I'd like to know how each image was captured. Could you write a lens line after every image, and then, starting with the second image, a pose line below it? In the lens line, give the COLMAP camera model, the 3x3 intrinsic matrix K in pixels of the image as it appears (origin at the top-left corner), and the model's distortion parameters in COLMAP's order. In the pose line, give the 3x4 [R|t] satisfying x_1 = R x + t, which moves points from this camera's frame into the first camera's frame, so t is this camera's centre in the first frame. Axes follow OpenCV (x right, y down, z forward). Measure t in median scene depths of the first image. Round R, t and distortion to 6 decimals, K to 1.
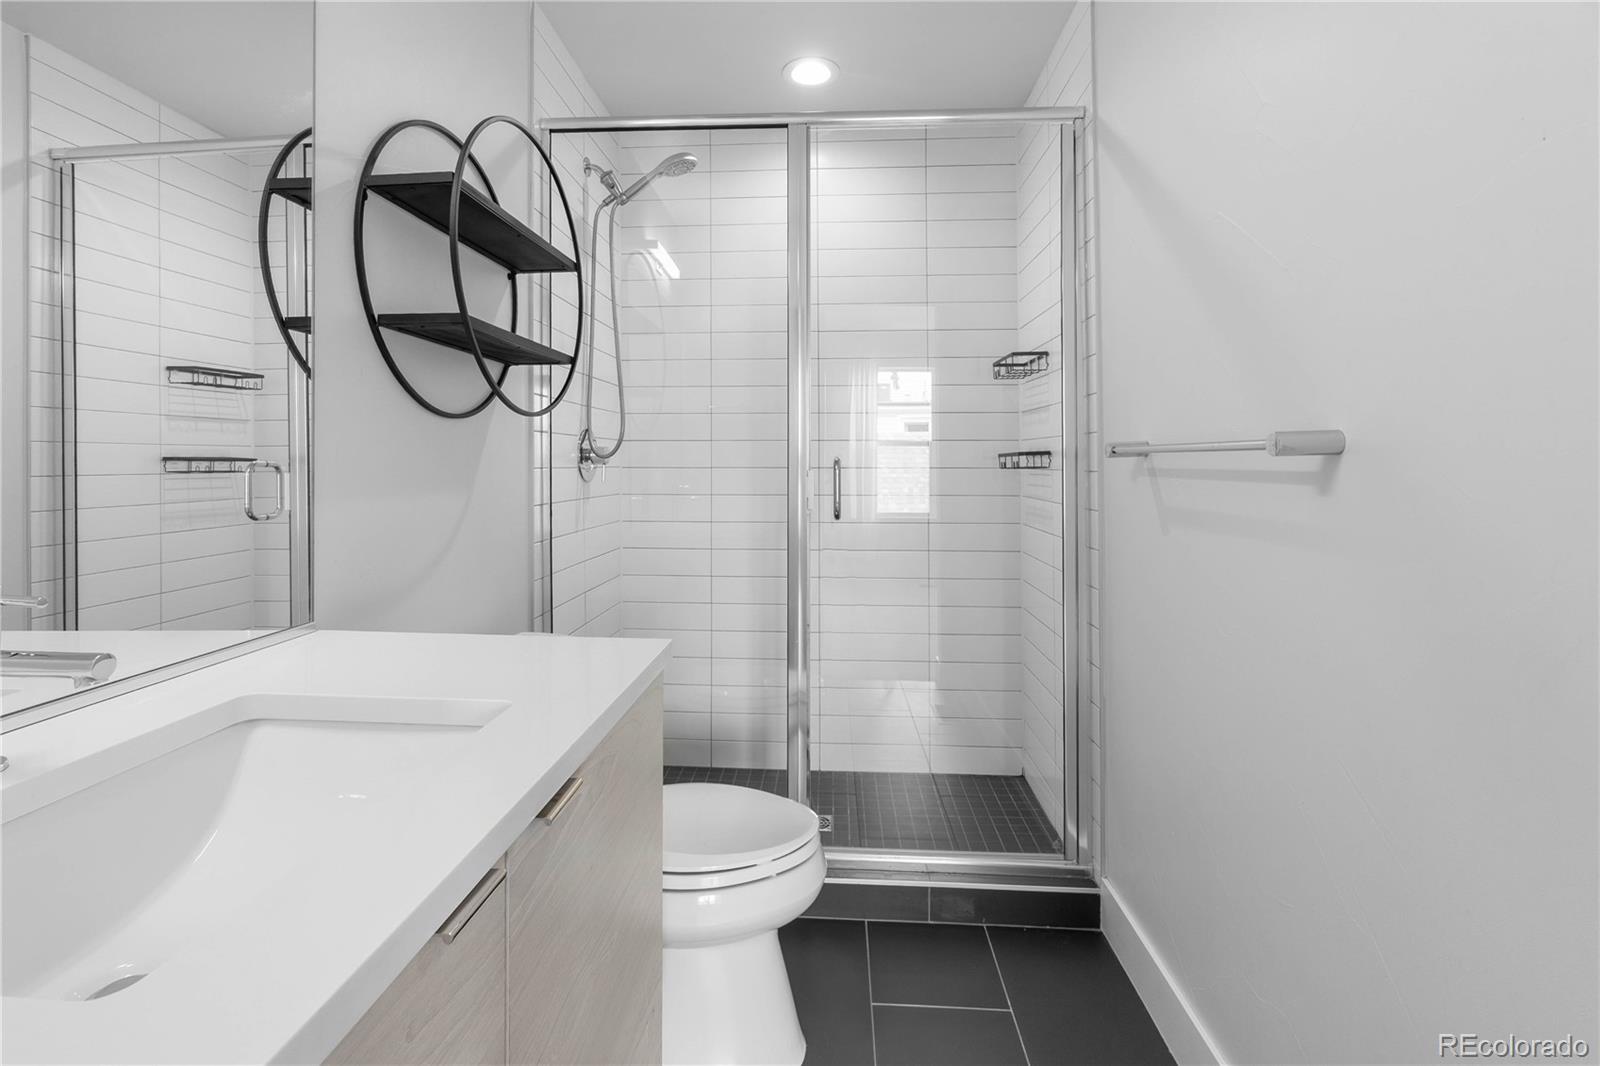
lens RADIAL K [[721.7, 0, 793.0], [0, 721.7, 454.0], [0, 0, 1]] dist [-0.004044, 0.000067]
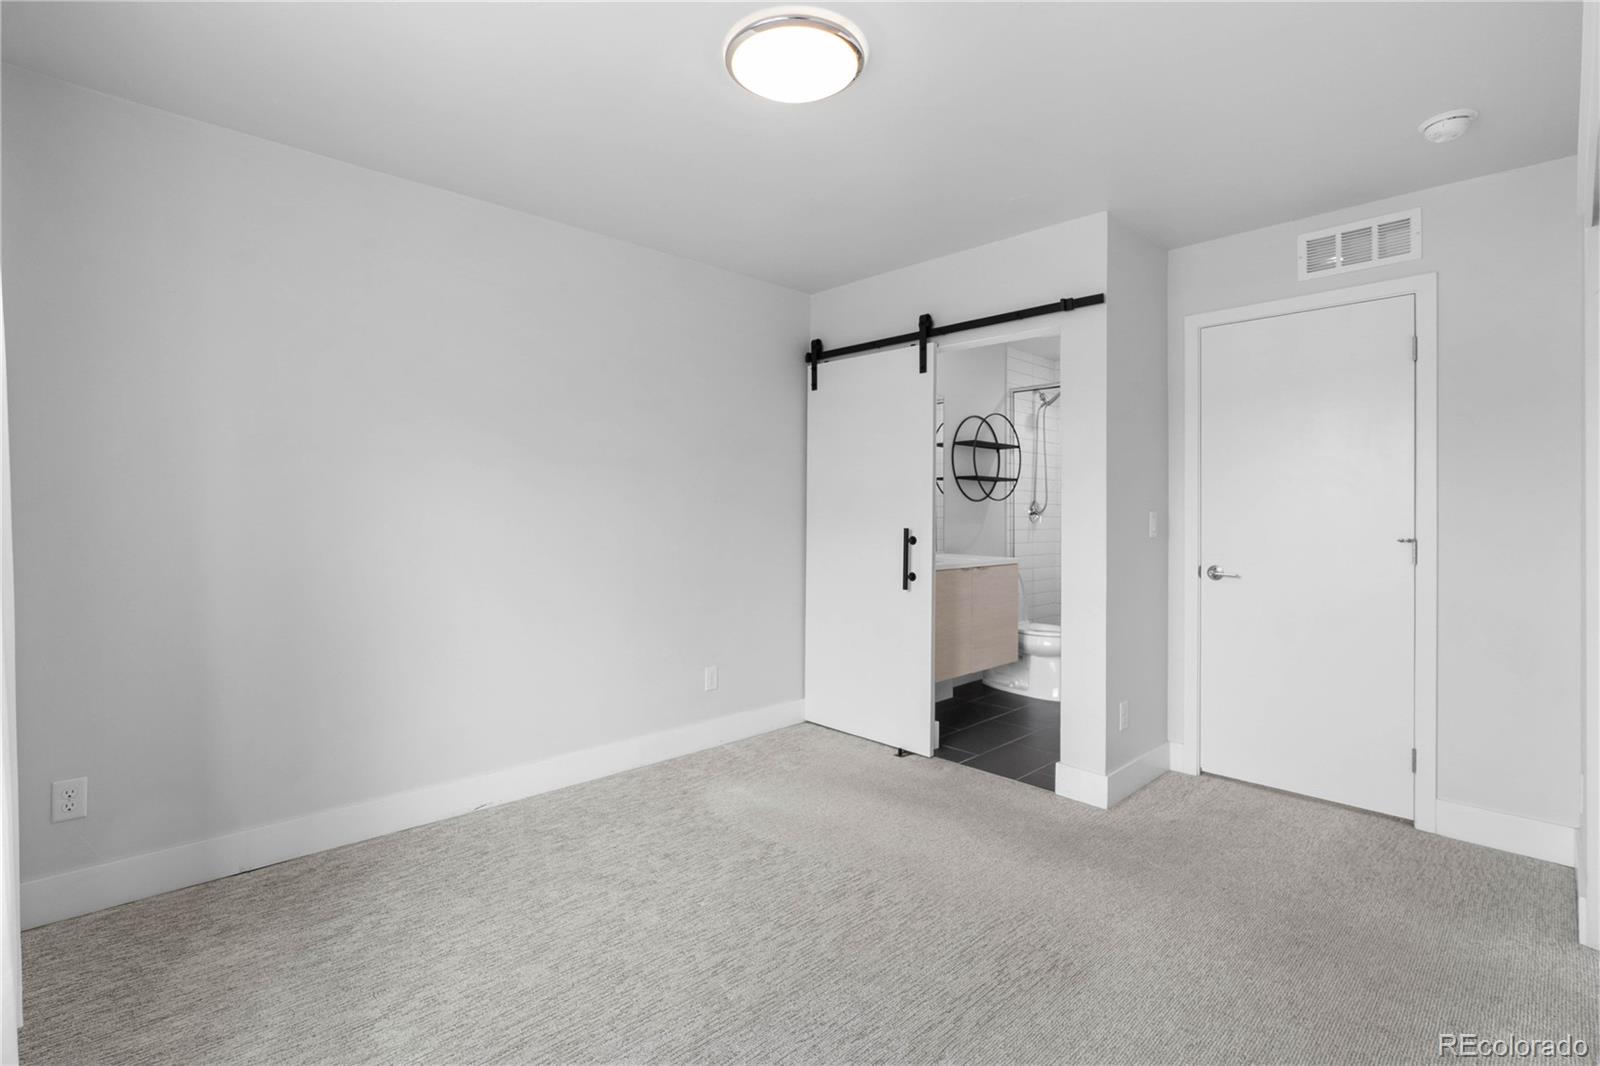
lens RADIAL K [[745.1, 0, 802.3], [0, 745.1, 507.1], [0, 0, 1]] dist [0.000046, 0.000156]
pose [[0.746058, -0.001145, -0.665880, 0.947242], [0.001002, 0.999999, -0.000597, -0.015170], [0.665881, -0.000222, 0.746058, -1.640916]]
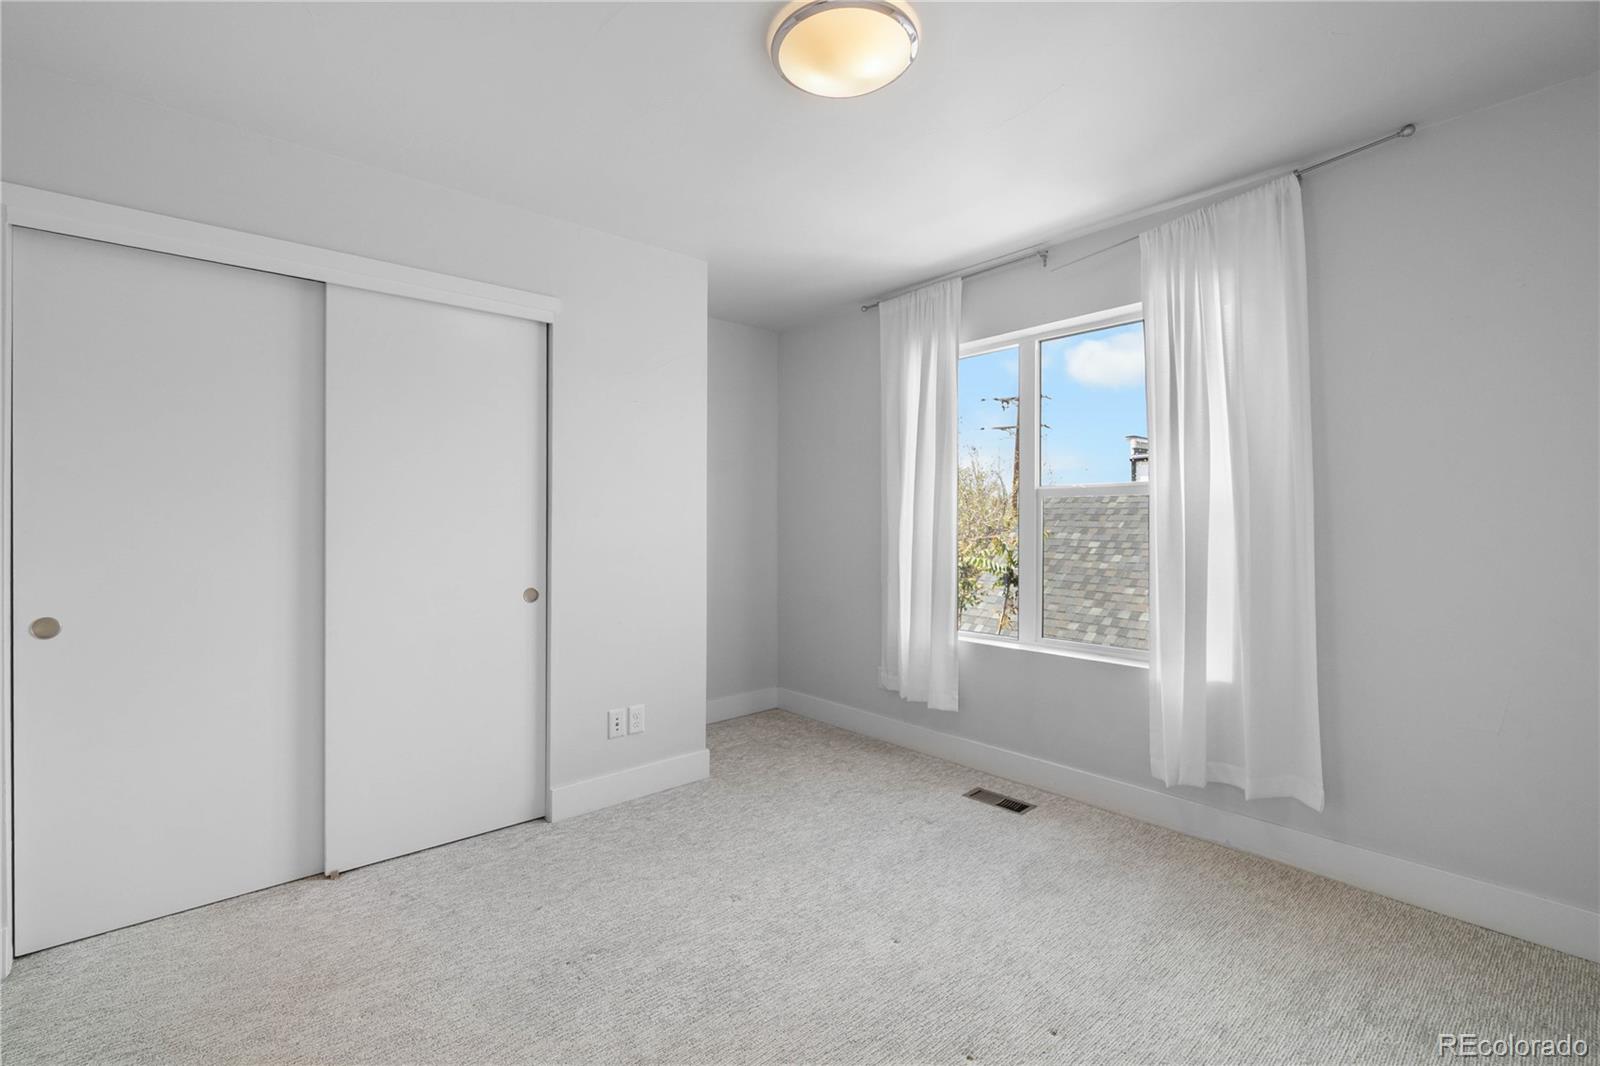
lens RADIAL K [[694.7, 0, 776.2], [0, 694.7, 525.4], [0, 0, 1]] dist [-0.000025, 0.000311]
pose [[-0.691916, -0.007410, 0.721940, -0.328990], [-0.010554, 0.999944, 0.000148, -0.014827], [-0.721901, -0.007517, -0.691956, -0.196797]]
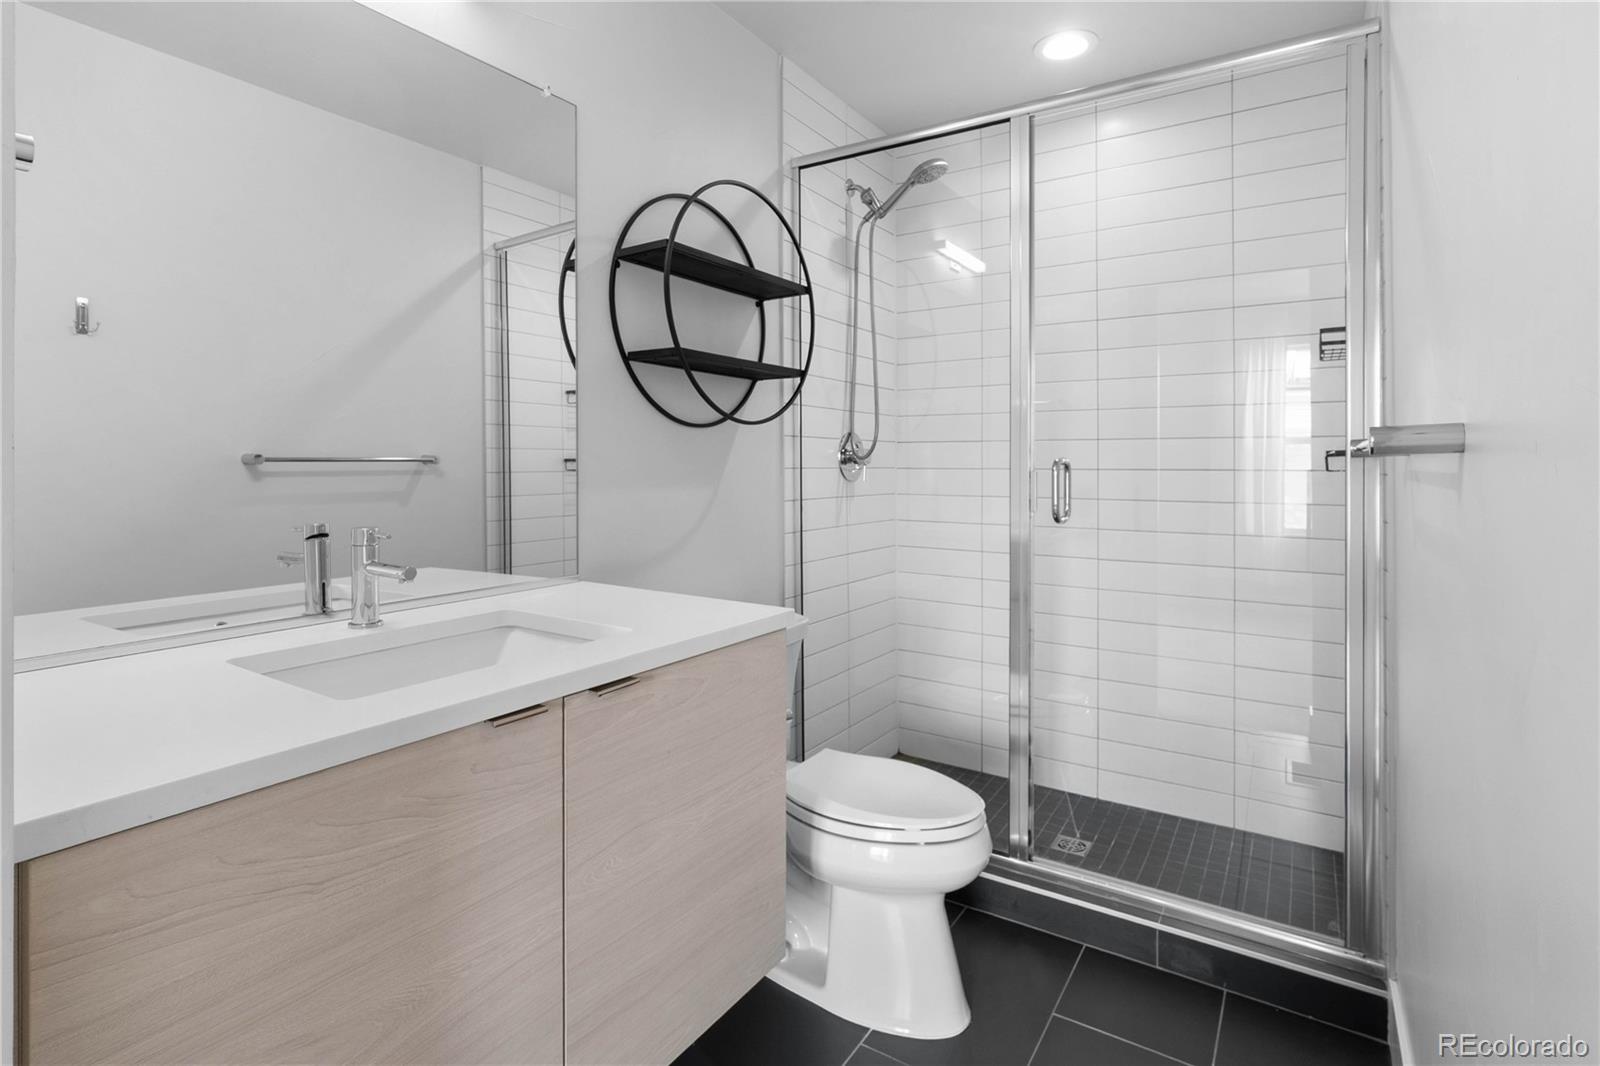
lens RADIAL K [[785.9, 0, 801.9], [0, 785.9, 467.0], [0, 0, 1]] dist [0.001271, 0.000266]
pose [[0.874277, 0.003395, -0.485415, 0.263162], [0.004546, 0.999874, 0.015182, -0.001140], [0.485406, -0.015480, 0.874152, -0.076017]]
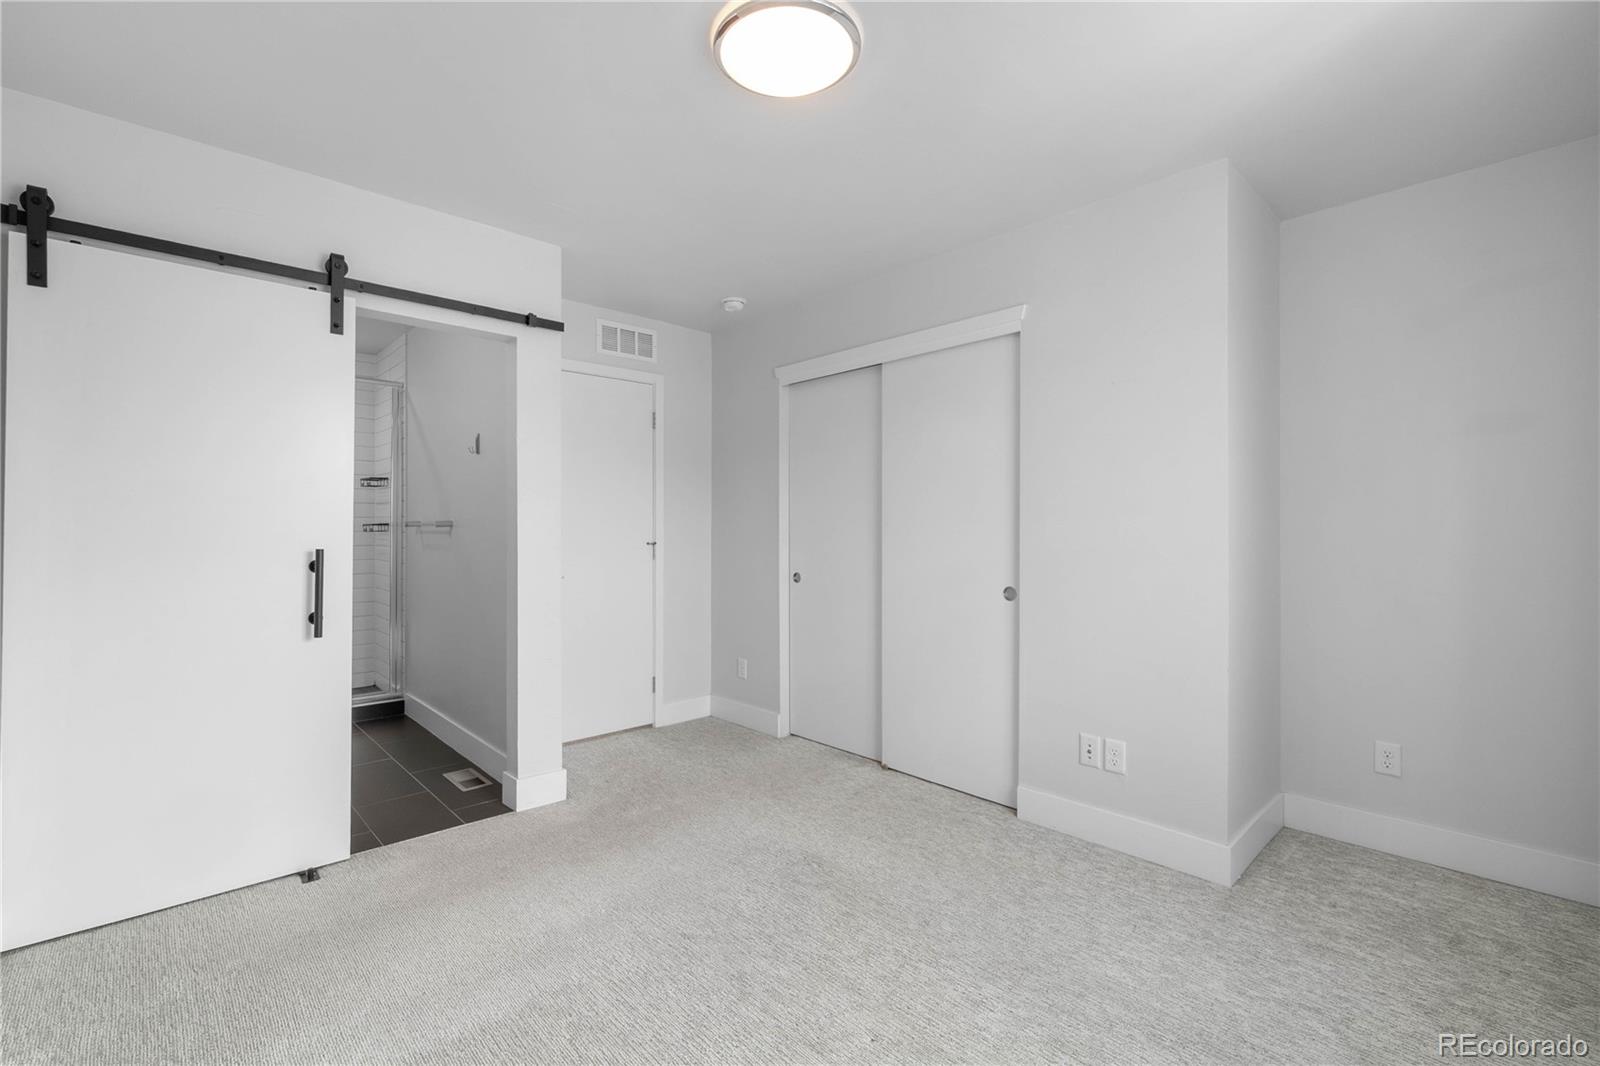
lens RADIAL K [[694.7, 0, 776.2], [0, 694.7, 525.4], [0, 0, 1]] dist [-0.000025, 0.000311]
pose [[0.695612, 0.001789, 0.718416, -0.386248], [-0.006600, 0.999971, 0.003900, -0.016077], [-0.718388, -0.007454, 0.695603, -1.497724]]
